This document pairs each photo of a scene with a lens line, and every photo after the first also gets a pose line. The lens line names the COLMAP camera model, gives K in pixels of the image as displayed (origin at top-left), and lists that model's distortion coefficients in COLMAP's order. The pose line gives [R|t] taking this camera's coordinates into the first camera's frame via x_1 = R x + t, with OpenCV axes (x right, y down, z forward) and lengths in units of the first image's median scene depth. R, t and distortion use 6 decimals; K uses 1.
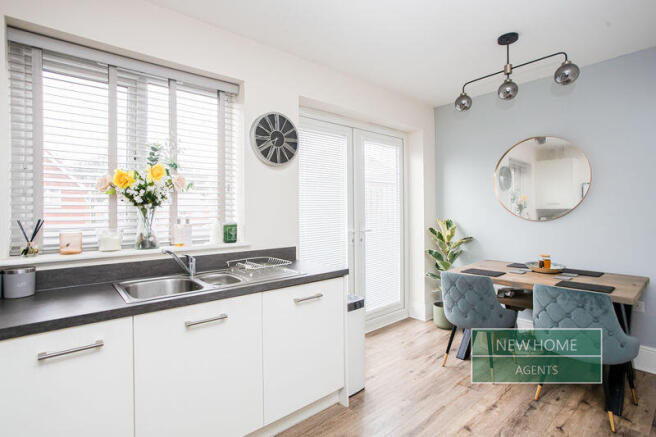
lens RADIAL K [[319.3, 0, 328.1], [0, 319.3, 212.7], [0, 0, 1]] dist [-0.005315, 0.001065]
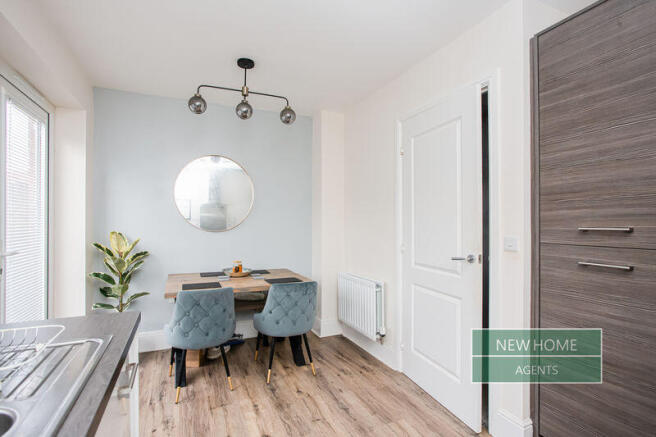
lens RADIAL K [[319.3, 0, 327.1], [0, 319.3, 224.7], [0, 0, 1]] dist [-0.005315, 0.001065]
pose [[0.293875, 0.001222, 0.955843, -0.381119], [-0.004923, 0.999988, 0.000236, -0.000340], [-0.955831, -0.004775, 0.293877, 0.413121]]
